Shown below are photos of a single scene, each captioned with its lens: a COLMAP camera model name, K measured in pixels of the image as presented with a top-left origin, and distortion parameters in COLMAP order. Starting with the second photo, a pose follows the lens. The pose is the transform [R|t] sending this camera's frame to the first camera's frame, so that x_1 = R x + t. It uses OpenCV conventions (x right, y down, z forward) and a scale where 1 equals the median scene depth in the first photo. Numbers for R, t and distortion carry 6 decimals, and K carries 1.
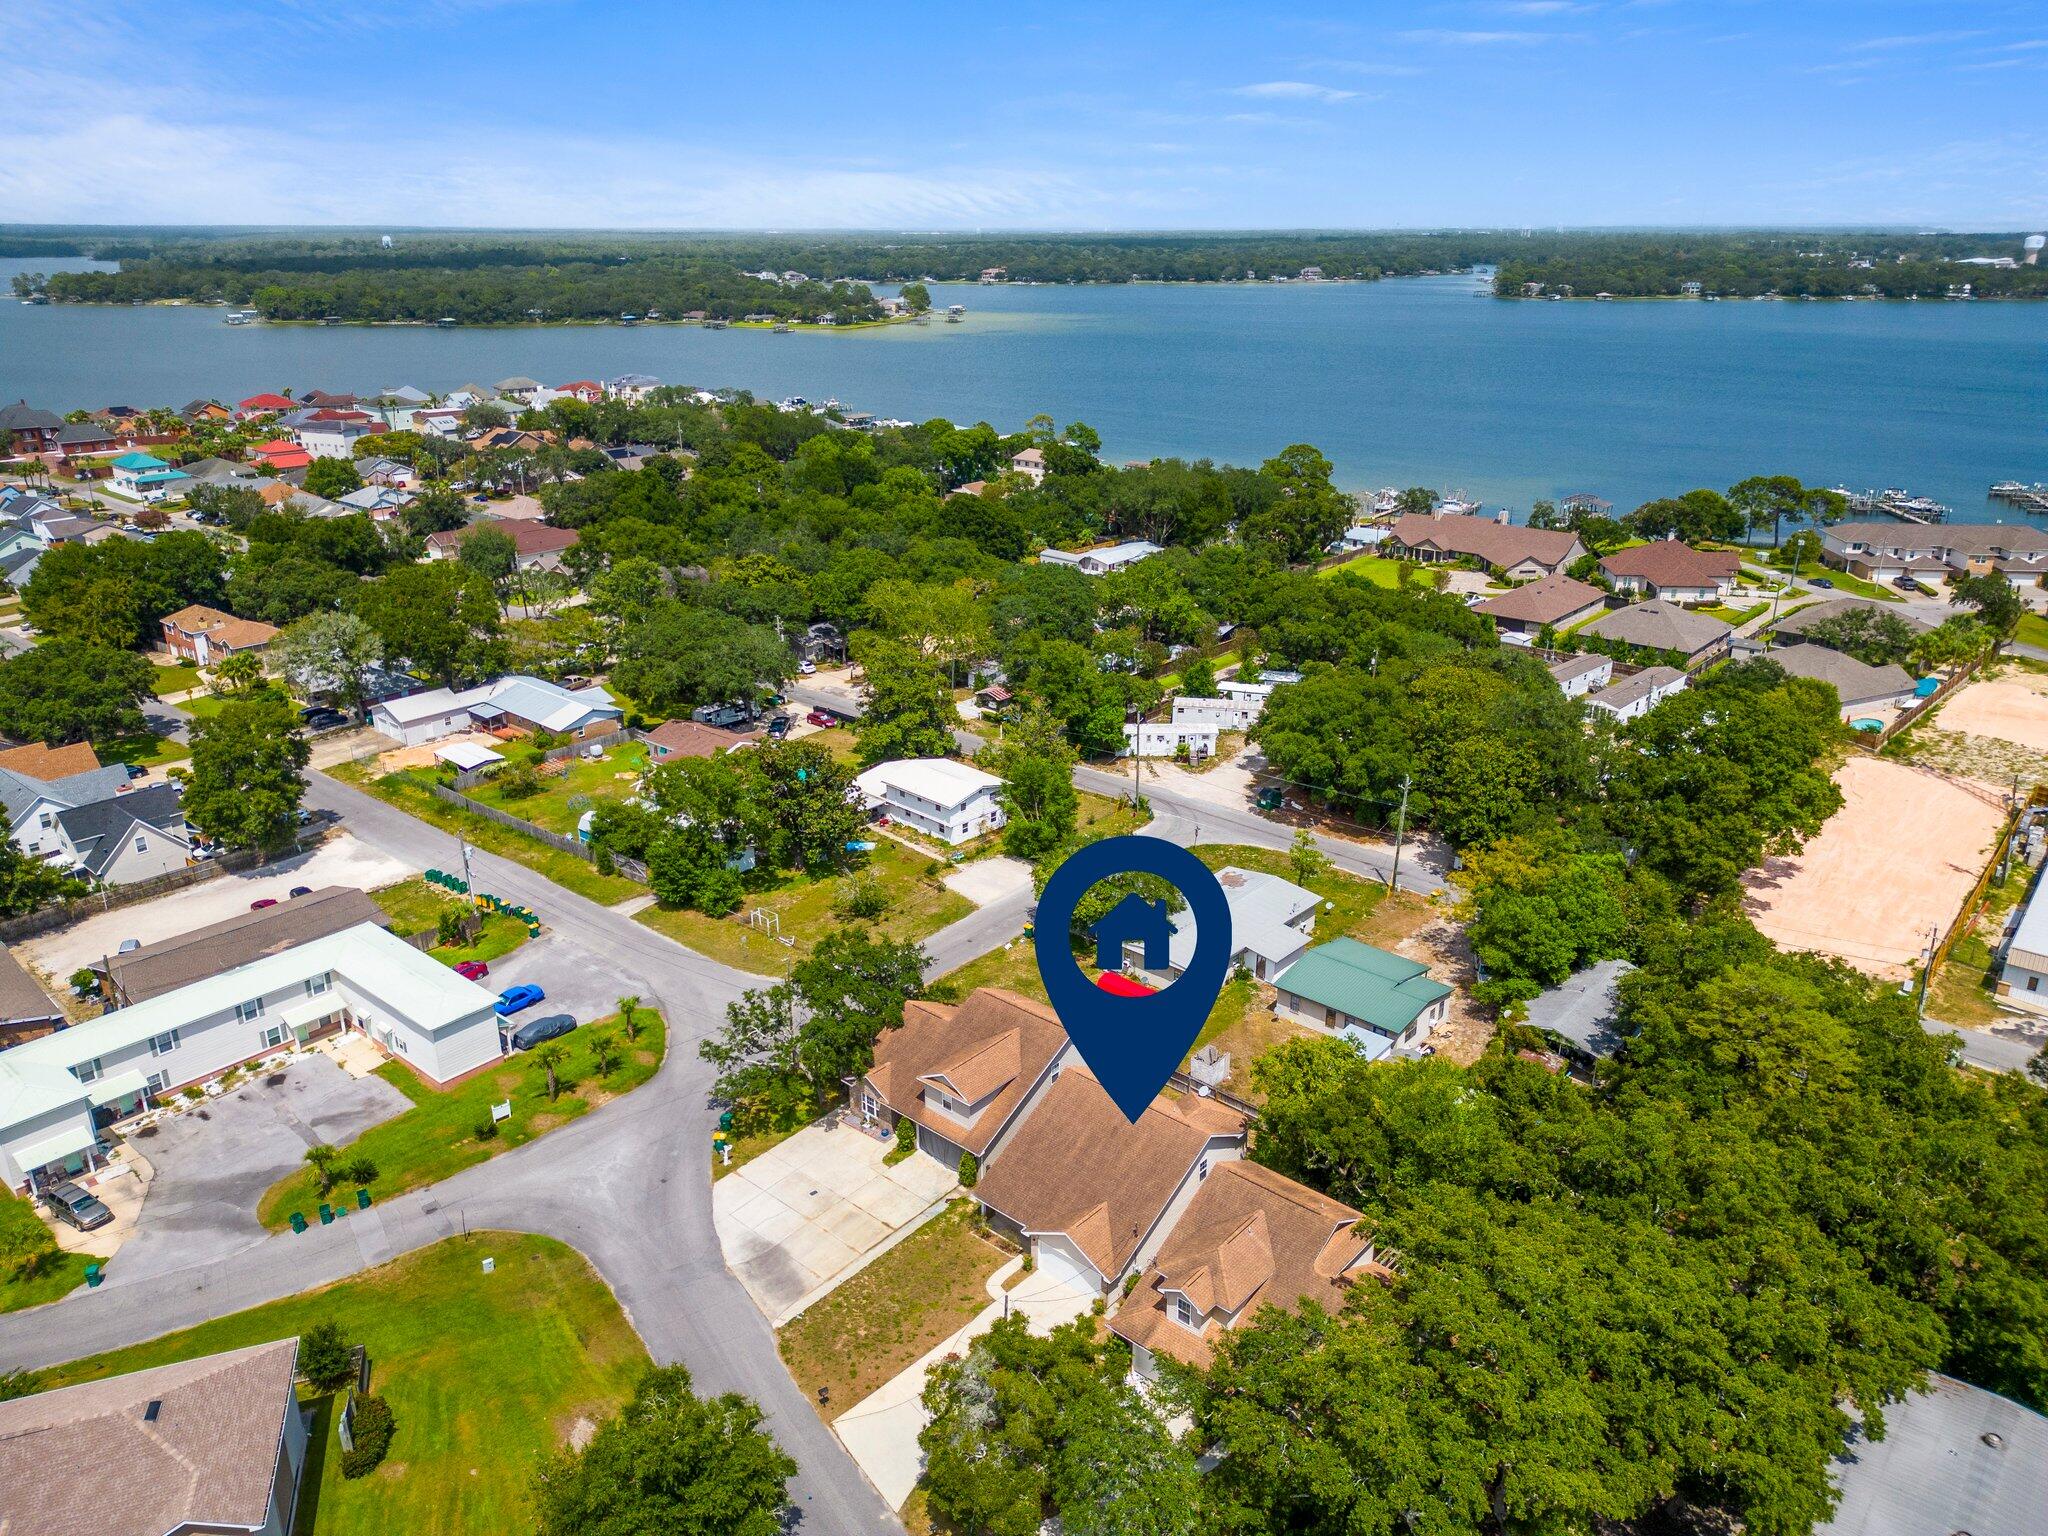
lens RADIAL K [[1438.2, 0, 1018.5], [0, 1438.2, 758.9], [0, 0, 1]] dist [0.088288, -0.093161]
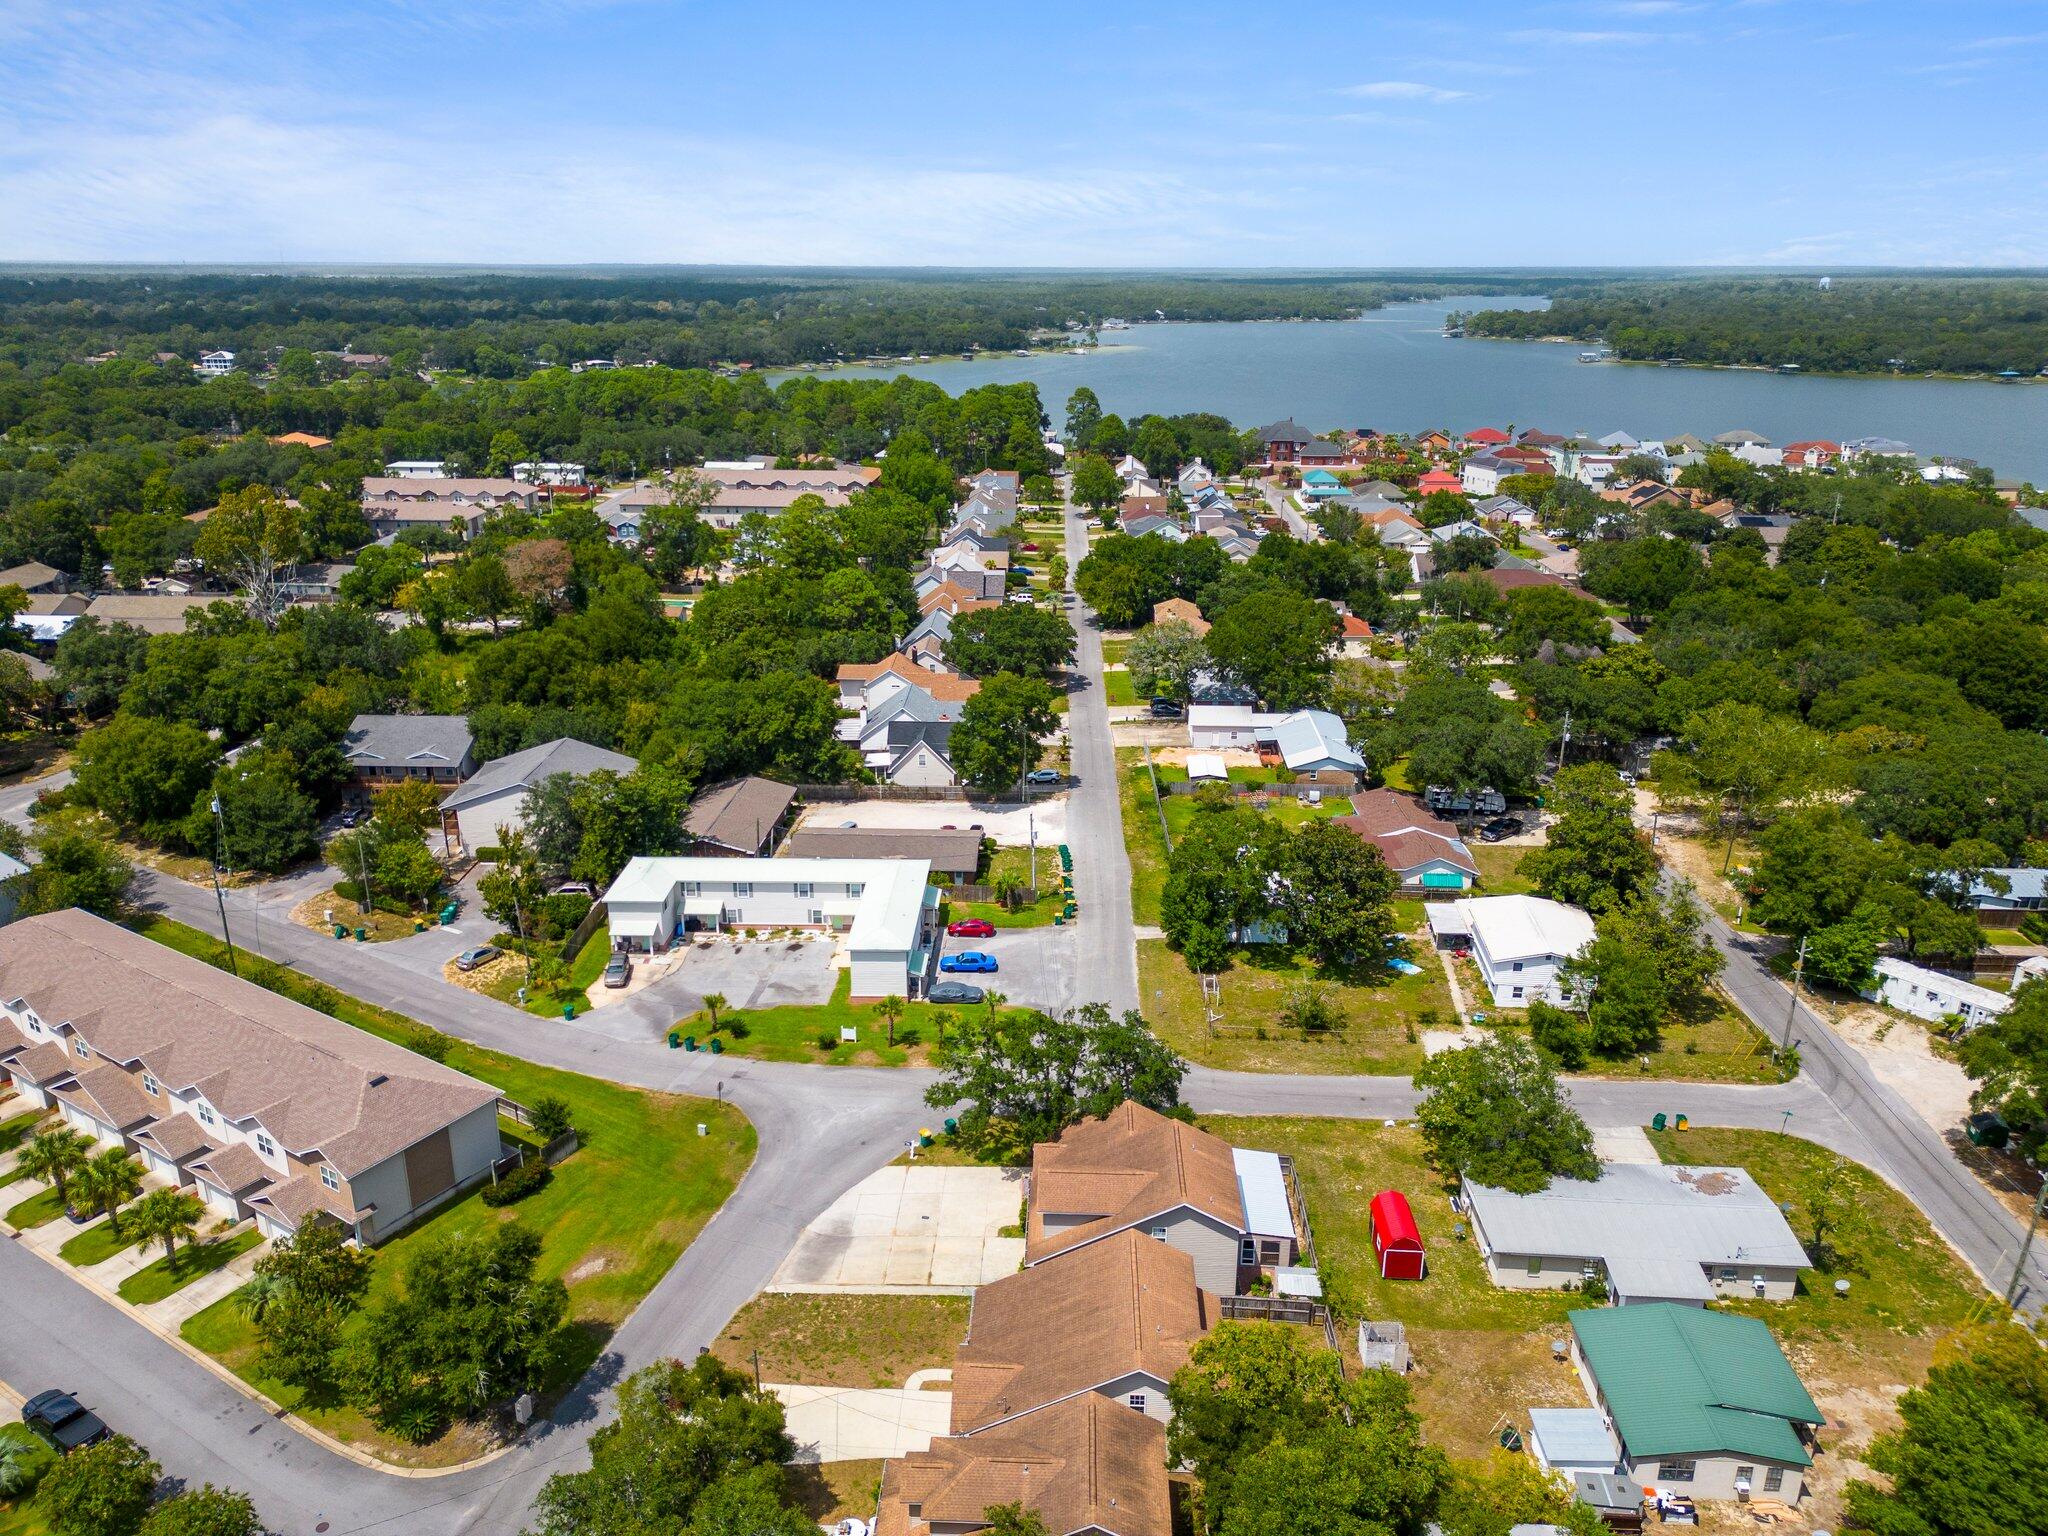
lens RADIAL K [[1438.2, 0, 1018.5], [0, 1438.2, 758.9], [0, 0, 1]] dist [0.088288, -0.093161]
pose [[0.627299, 0.255907, -0.735532, 0.327932], [-0.273613, 0.956680, 0.099498, -0.077251], [0.729131, 0.138836, 0.670144, 0.172495]]
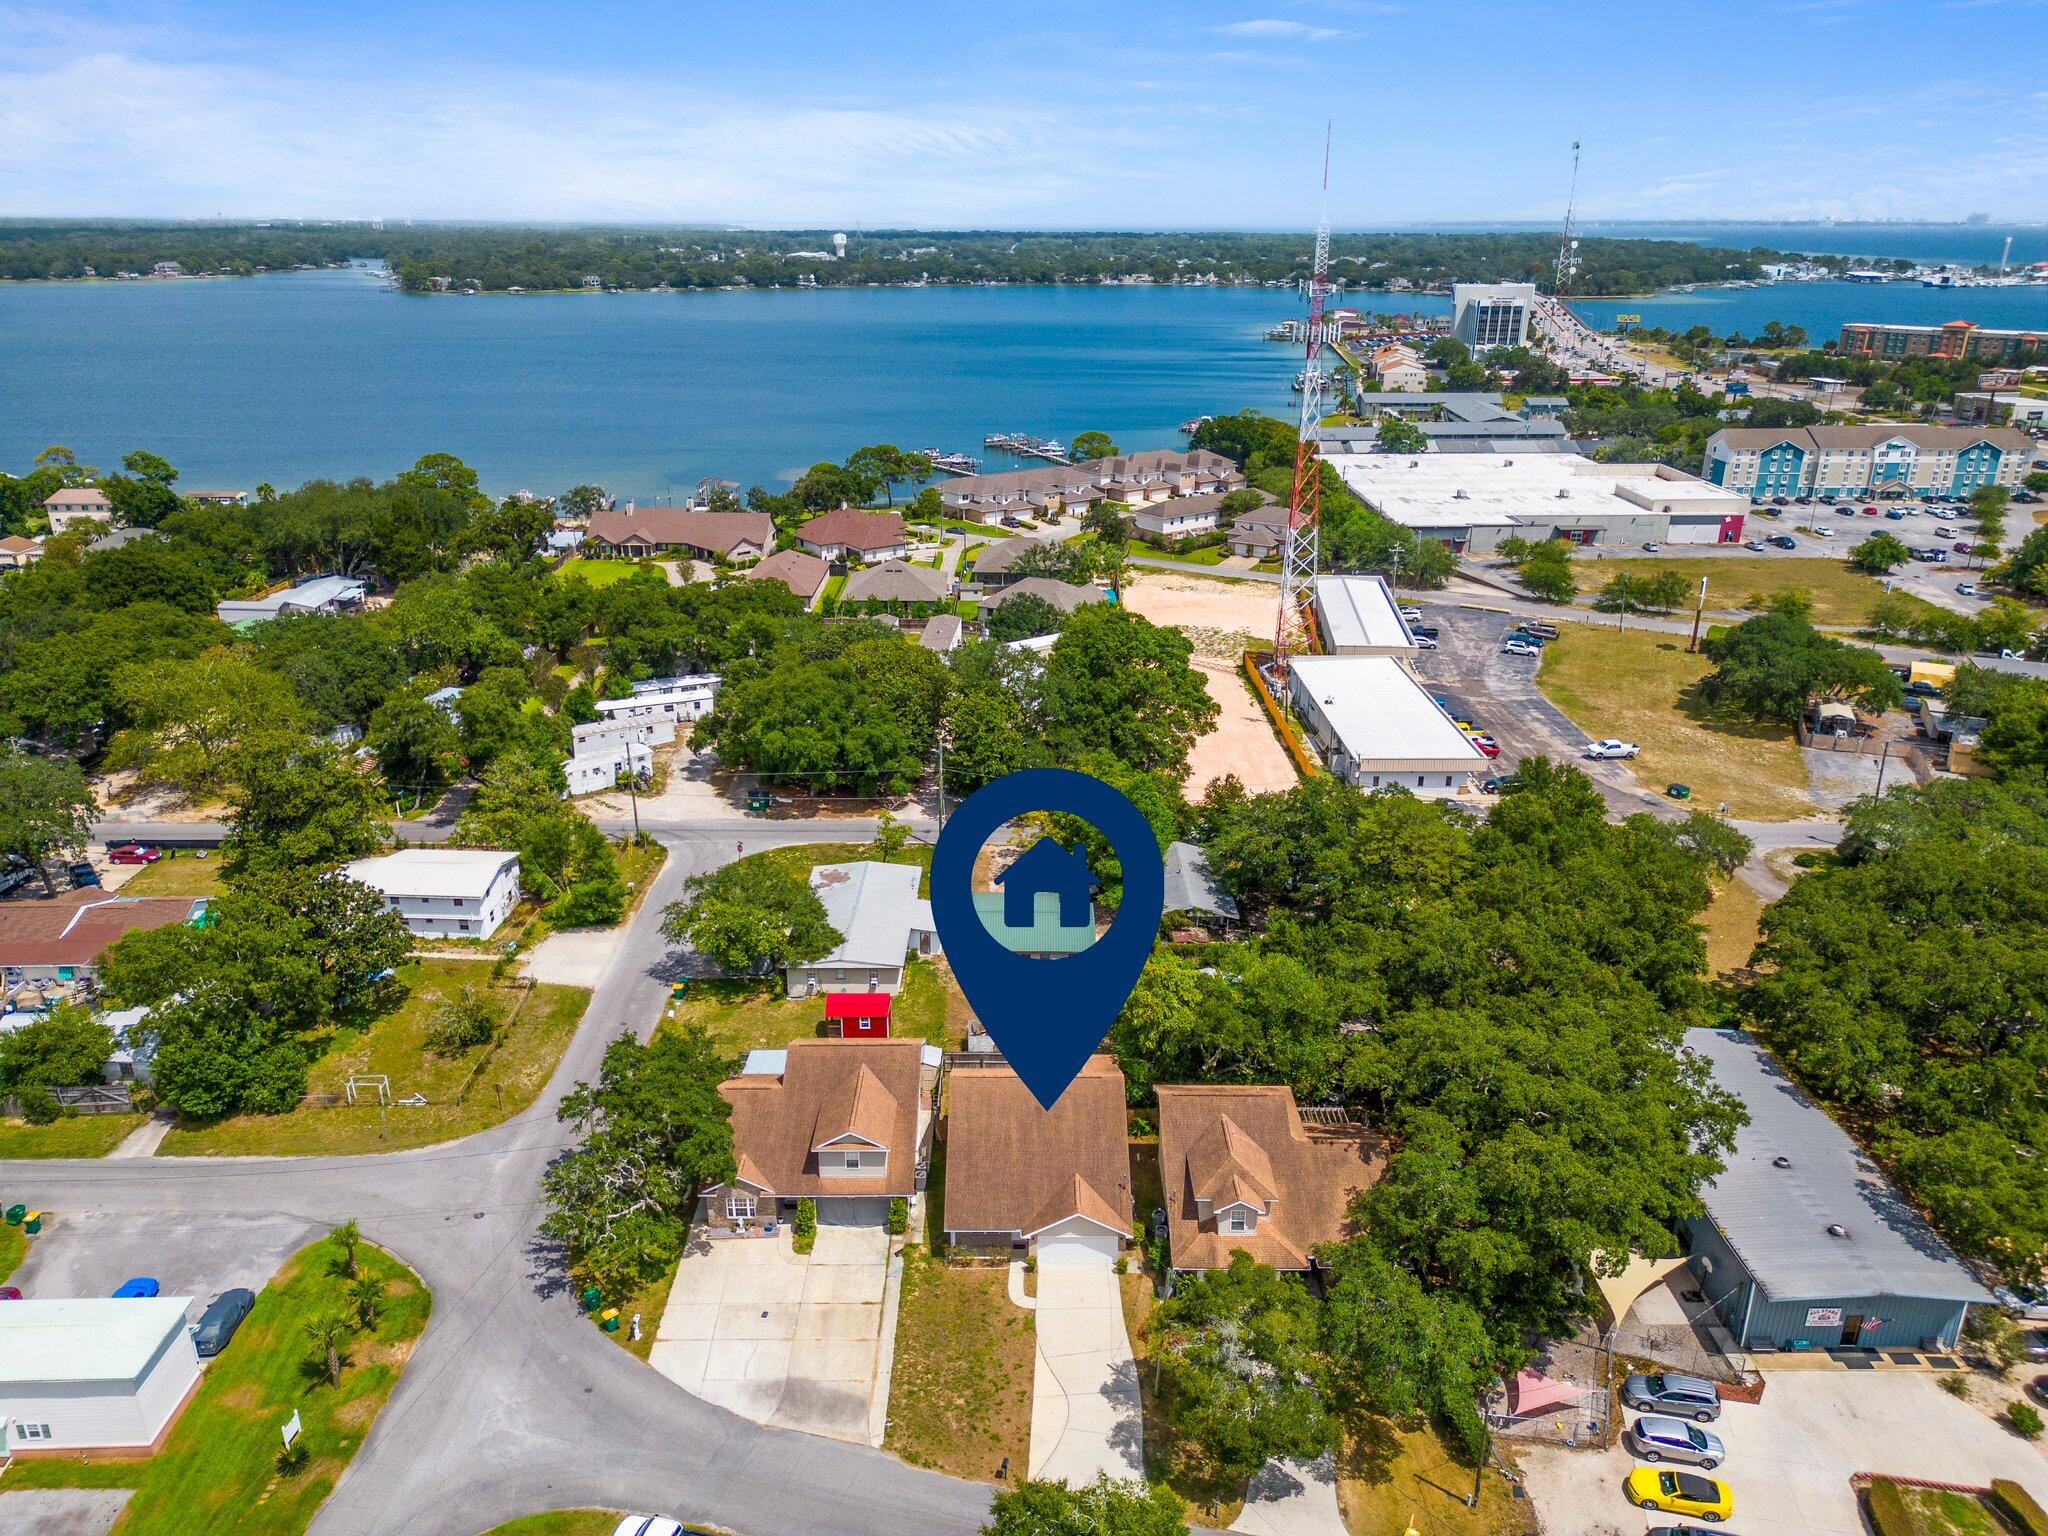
lens RADIAL K [[1423.8, 0, 1024.5], [0, 1423.8, 794.5], [0, 0, 1]] dist [0.080559, -0.085908]
pose [[0.749671, -0.243584, 0.615354, -0.274224], [0.225834, 0.968149, 0.108108, -0.038569], [-0.622087, 0.057922, 0.780803, 0.110104]]
